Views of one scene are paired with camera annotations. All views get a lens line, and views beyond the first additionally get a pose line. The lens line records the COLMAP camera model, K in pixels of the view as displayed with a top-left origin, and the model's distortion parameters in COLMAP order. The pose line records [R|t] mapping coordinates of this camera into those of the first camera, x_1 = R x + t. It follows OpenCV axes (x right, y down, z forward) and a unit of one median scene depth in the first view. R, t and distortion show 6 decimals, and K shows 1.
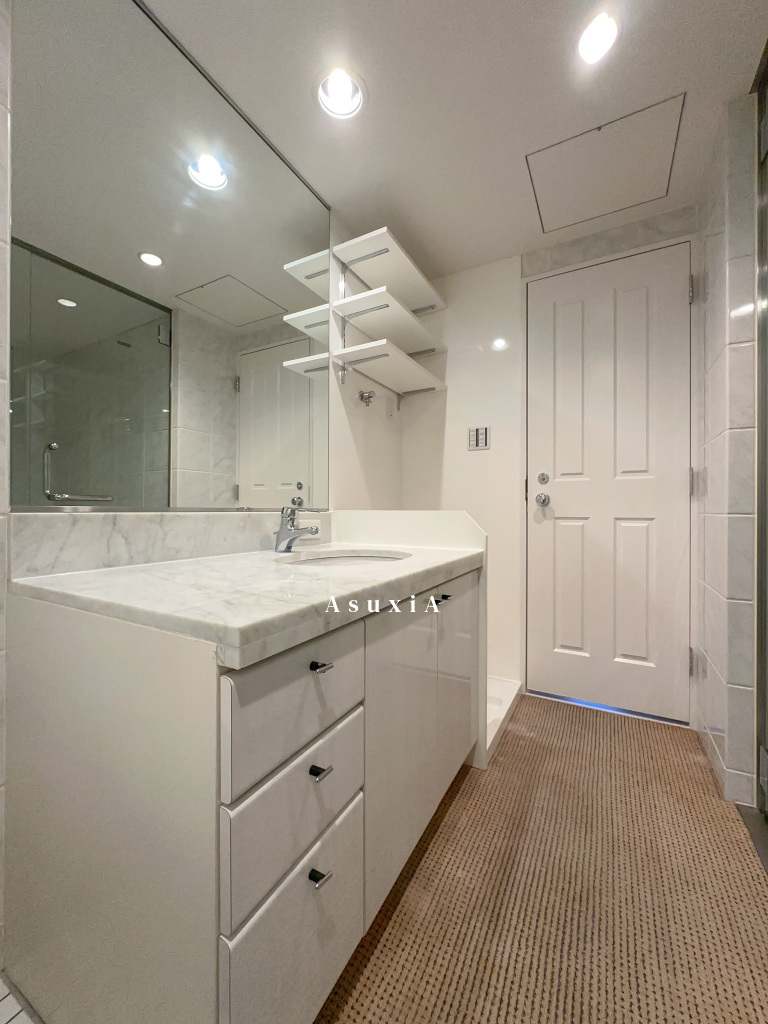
lens RADIAL K [[406.7, 0, 384.3], [0, 406.7, 510.3], [0, 0, 1]] dist [-0.002869, 0.000571]
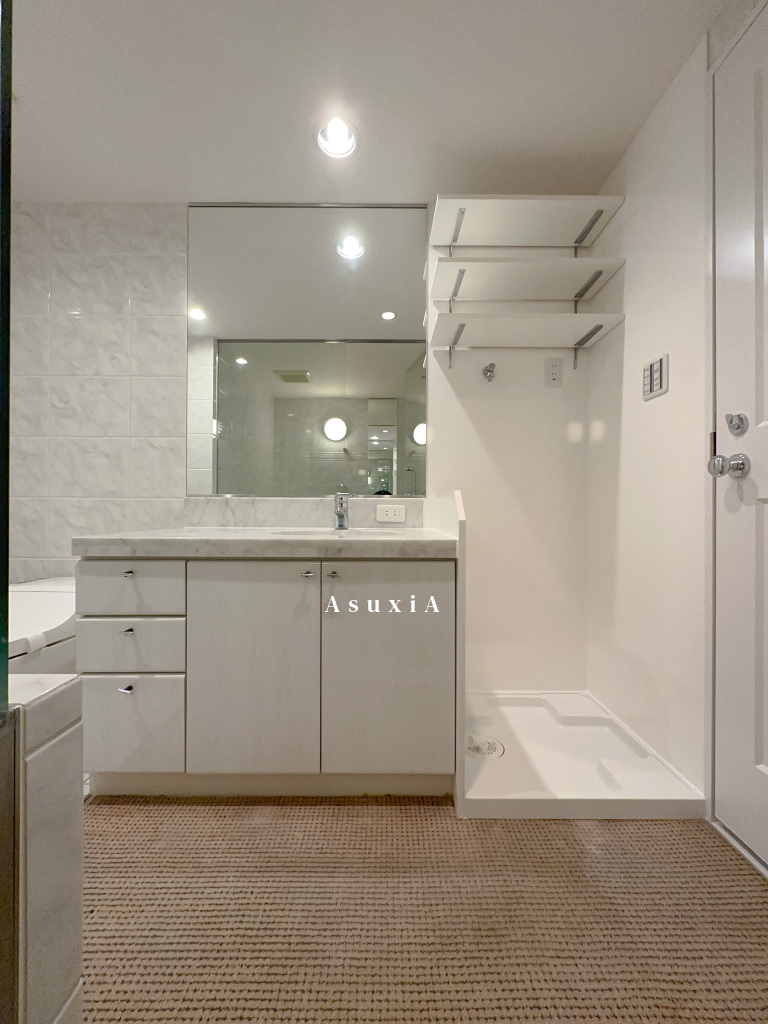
lens RADIAL K [[406.7, 0, 384.3], [0, 406.7, 510.3], [0, 0, 1]] dist [-0.002869, 0.000571]
pose [[0.483765, -0.001973, -0.875196, 1.442775], [-0.002240, 0.999991, -0.003492, 0.076600], [0.875195, 0.003650, 0.483756, 0.816966]]
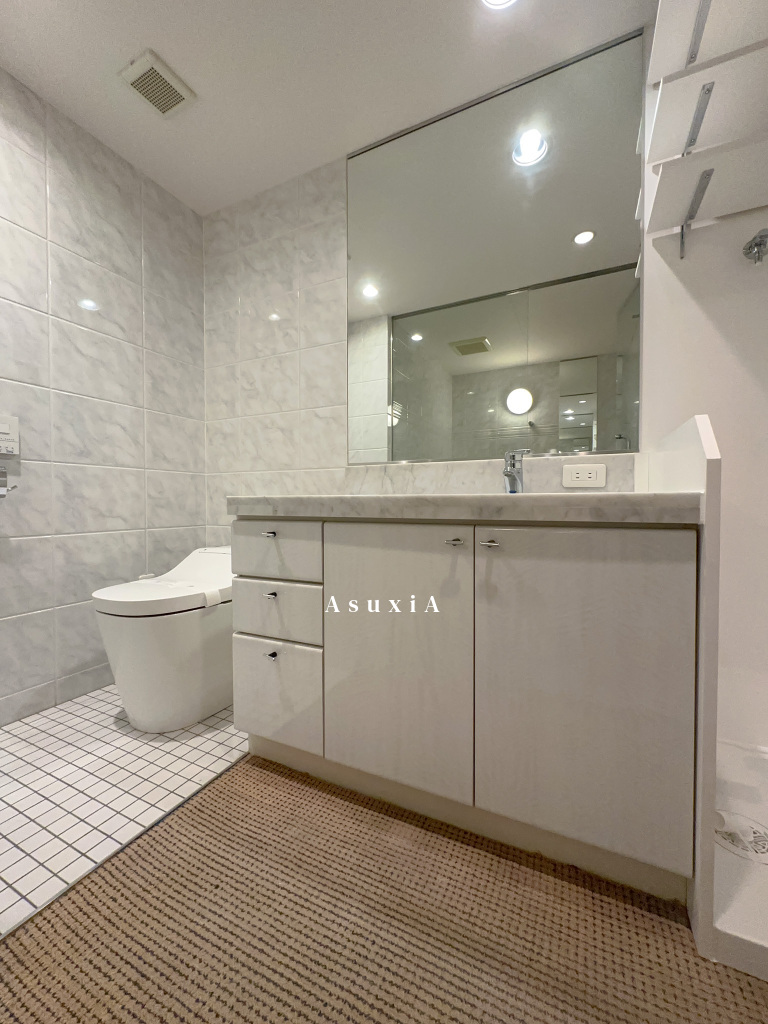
lens RADIAL K [[406.7, 0, 384.3], [0, 406.7, 510.3], [0, 0, 1]] dist [-0.002869, 0.000571]
pose [[0.051062, 0.018510, -0.998524, 1.149968], [0.002479, 0.999823, 0.018661, 0.183705], [0.998692, -0.003429, 0.051007, 1.013084]]
